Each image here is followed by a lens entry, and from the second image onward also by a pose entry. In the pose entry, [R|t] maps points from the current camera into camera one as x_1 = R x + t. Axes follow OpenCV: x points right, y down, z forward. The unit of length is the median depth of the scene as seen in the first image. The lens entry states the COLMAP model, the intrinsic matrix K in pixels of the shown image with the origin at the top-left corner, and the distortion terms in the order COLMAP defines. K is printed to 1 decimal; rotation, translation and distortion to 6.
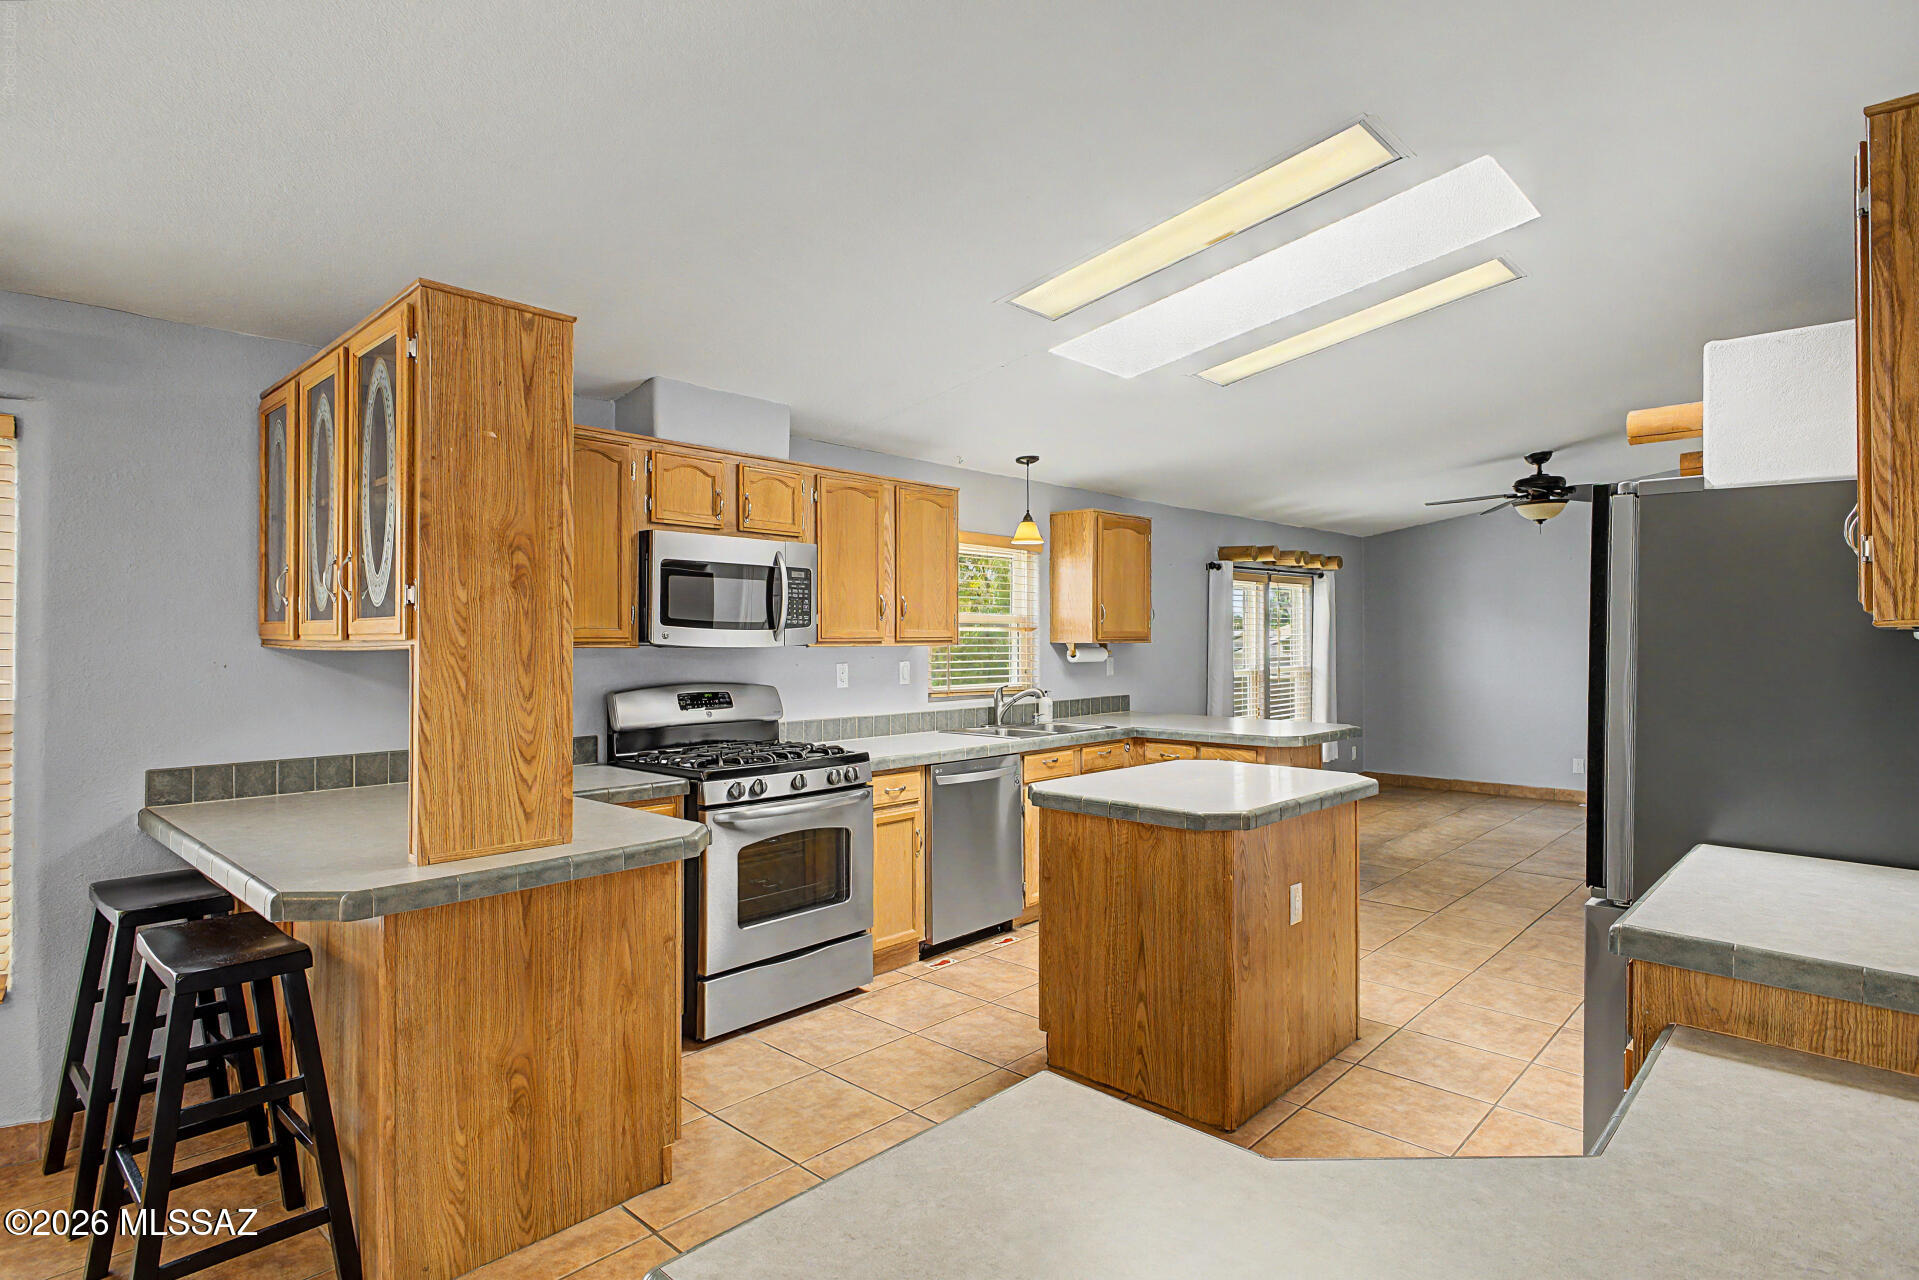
lens RADIAL K [[1010.8, 0, 959.7], [0, 1010.8, 630.2], [0, 0, 1]] dist [0.018111, -0.000547]
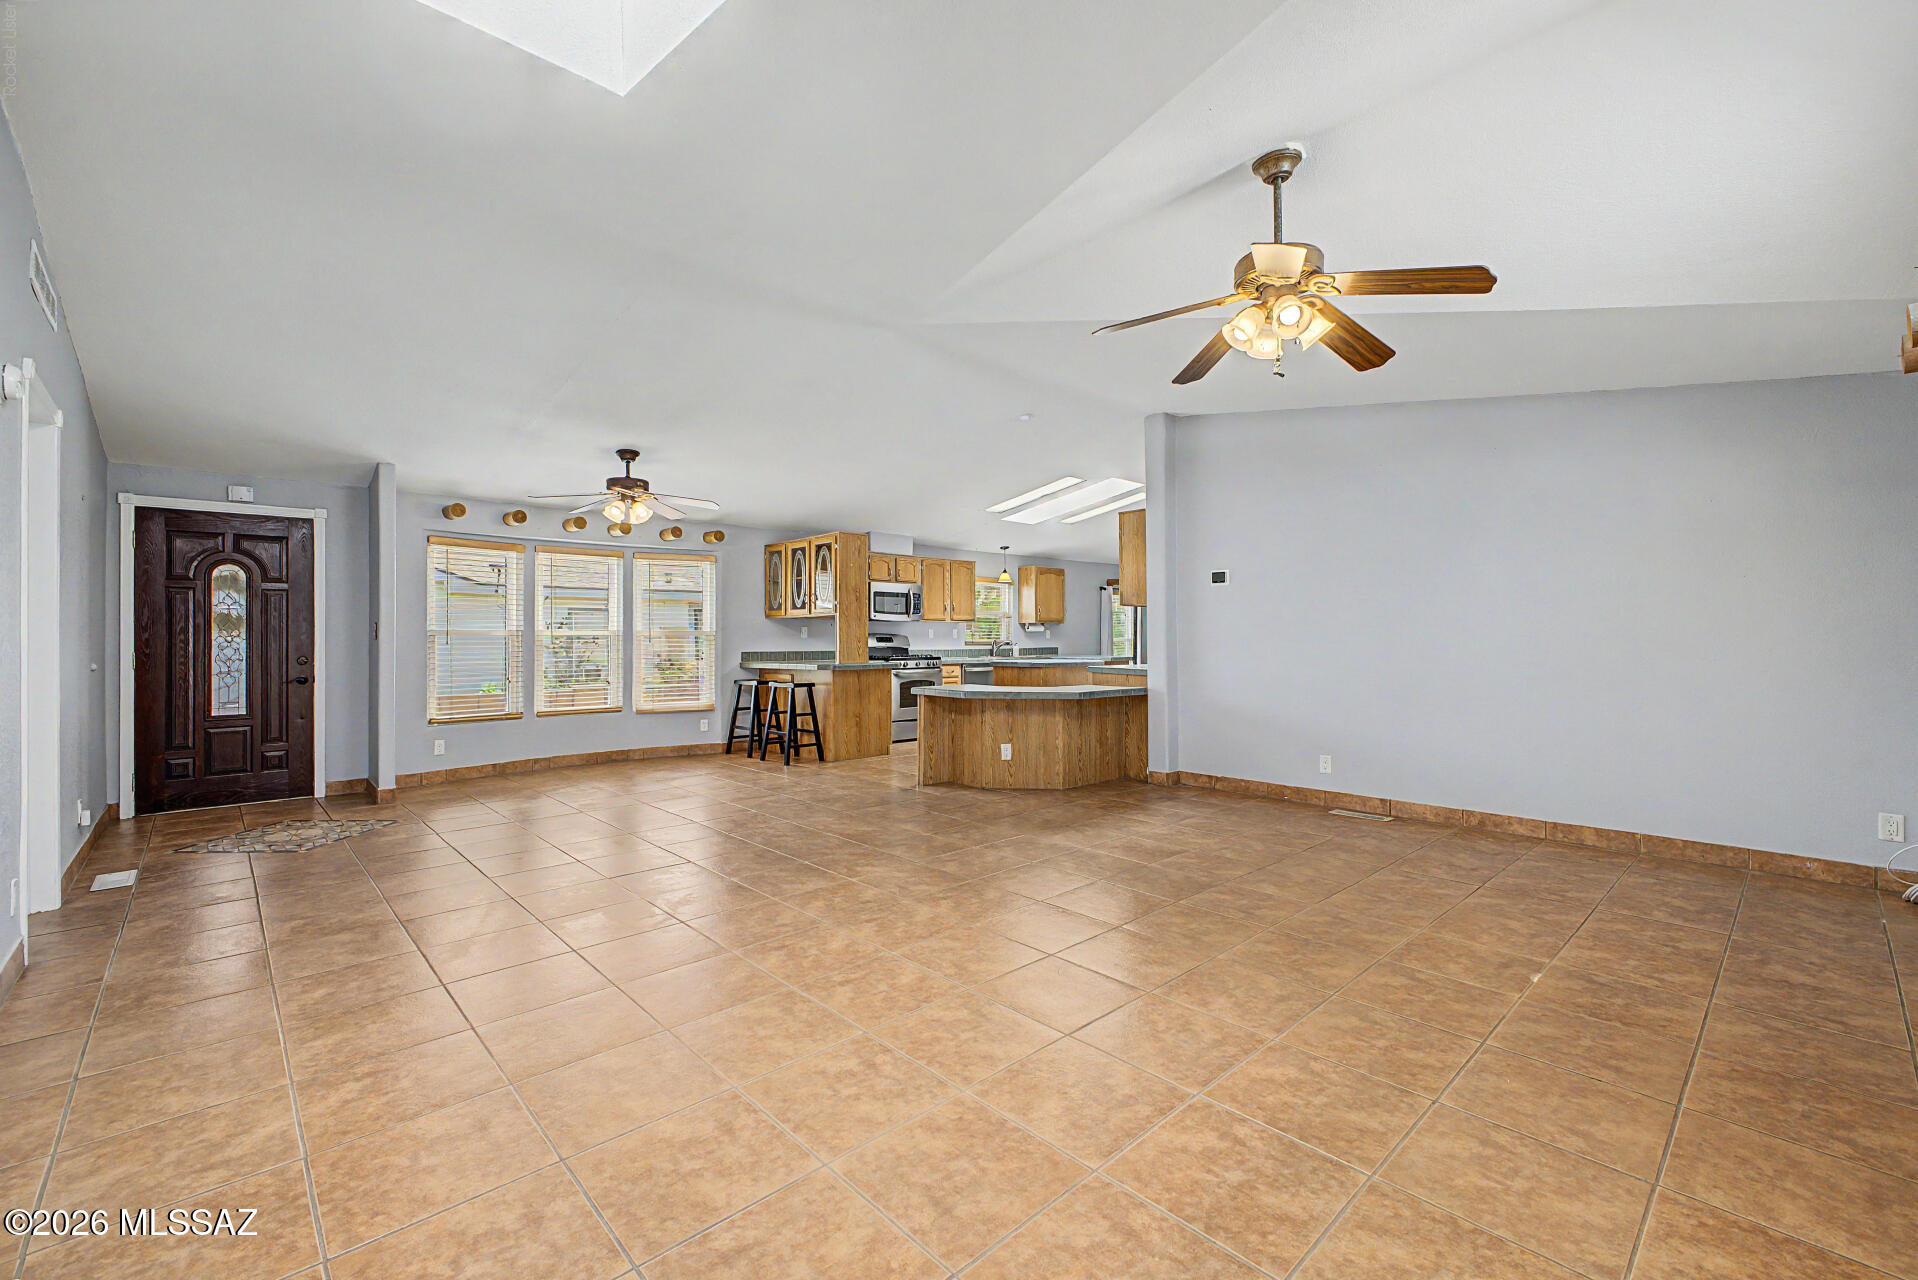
lens RADIAL K [[799.5, 0, 962.9], [0, 799.5, 634.4], [0, 0, 1]] dist [-0.002015, -0.000666]
pose [[0.997873, -0.003550, -0.065090, 0.110641], [0.003690, 0.999991, 0.002042, 0.047077], [0.065083, -0.002278, 0.997877, -1.156337]]
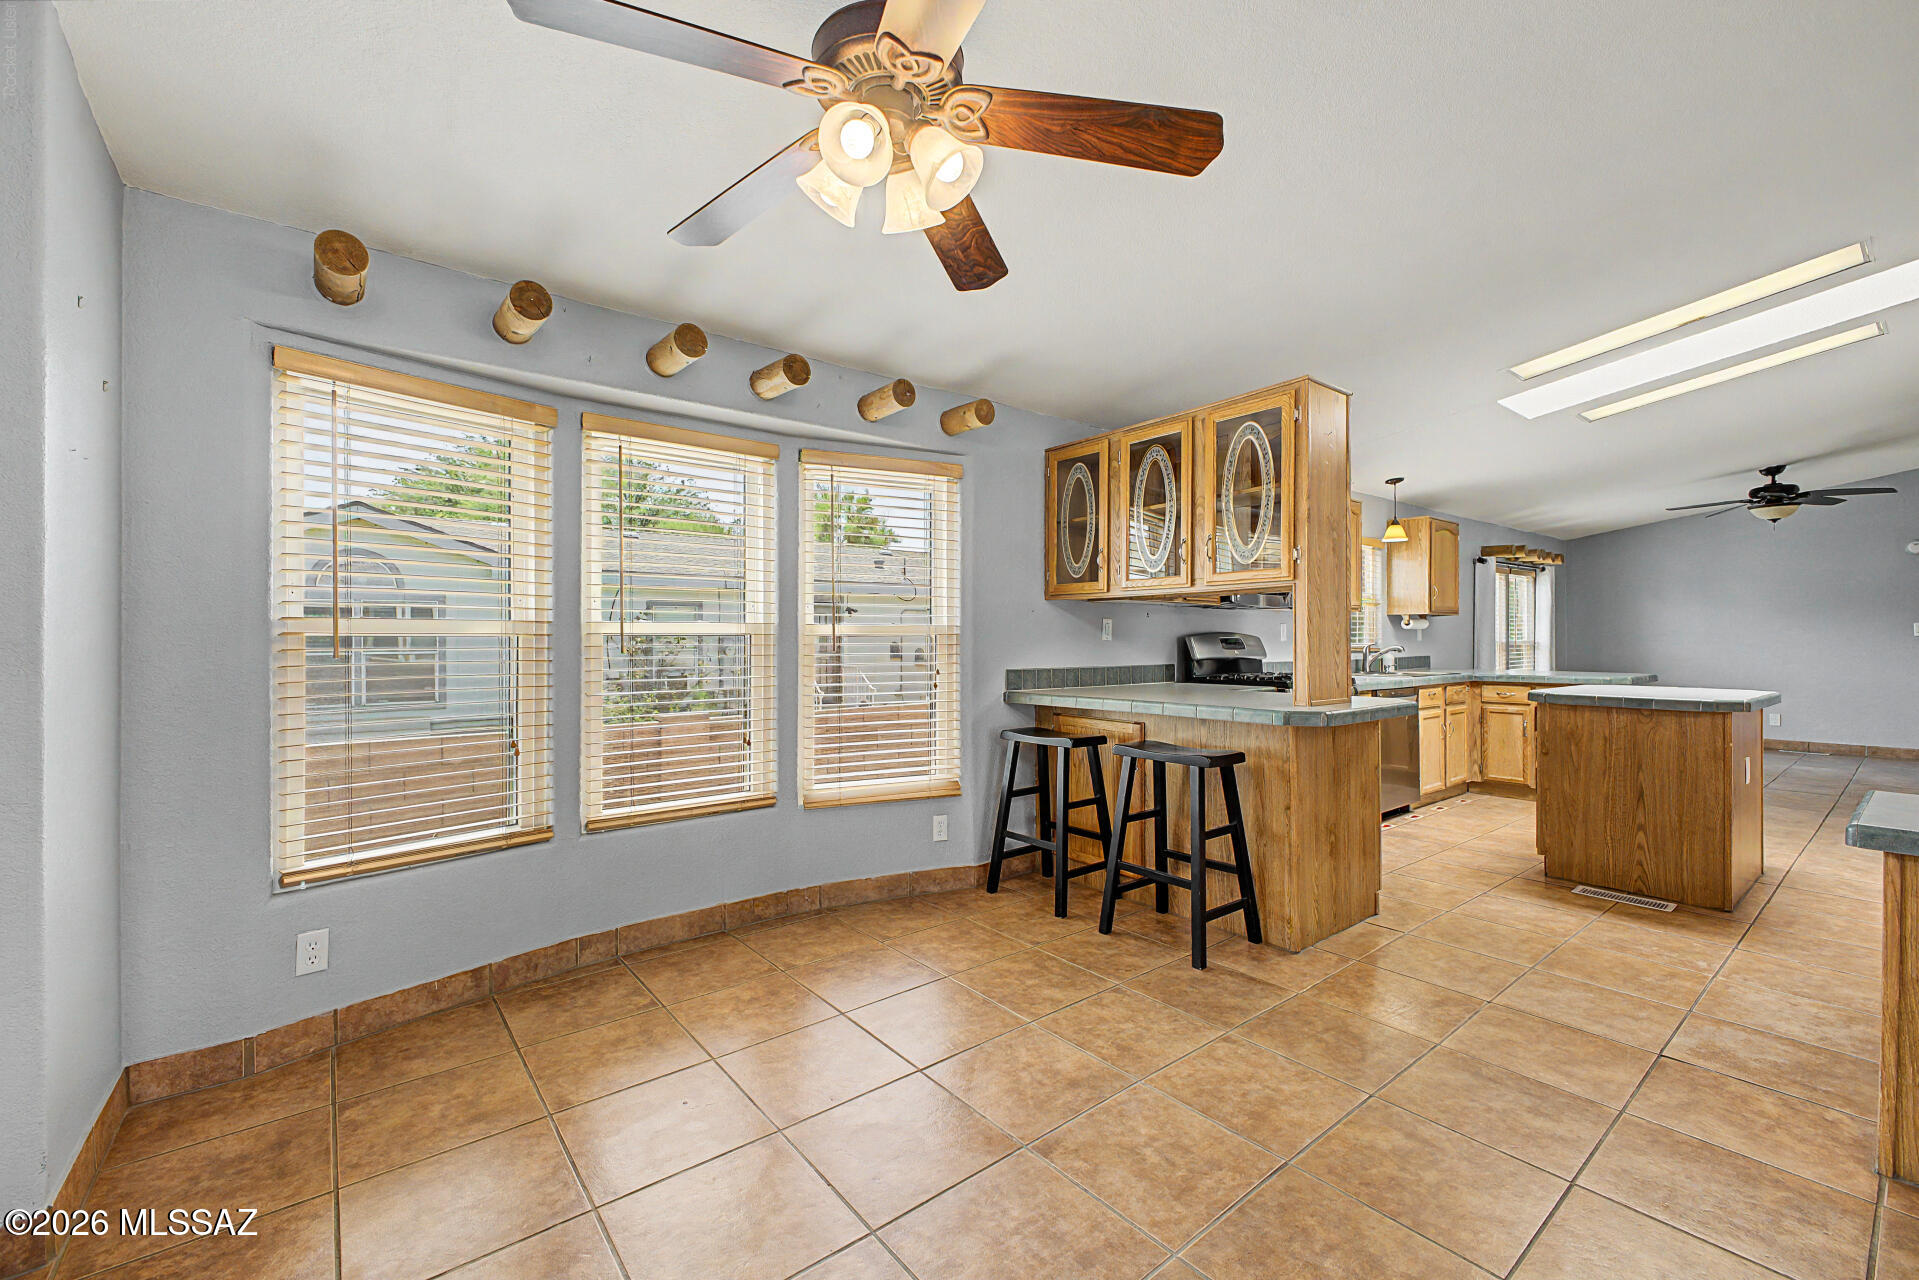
lens RADIAL K [[799.9, 0, 957.4], [0, 799.9, 638.3], [0, 0, 1]] dist [-0.002015, -0.000666]
pose [[0.988586, -0.001288, -0.150653, -0.443295], [0.002263, 0.999978, 0.006301, 0.049144], [0.150642, -0.006570, 0.988567, -0.220963]]
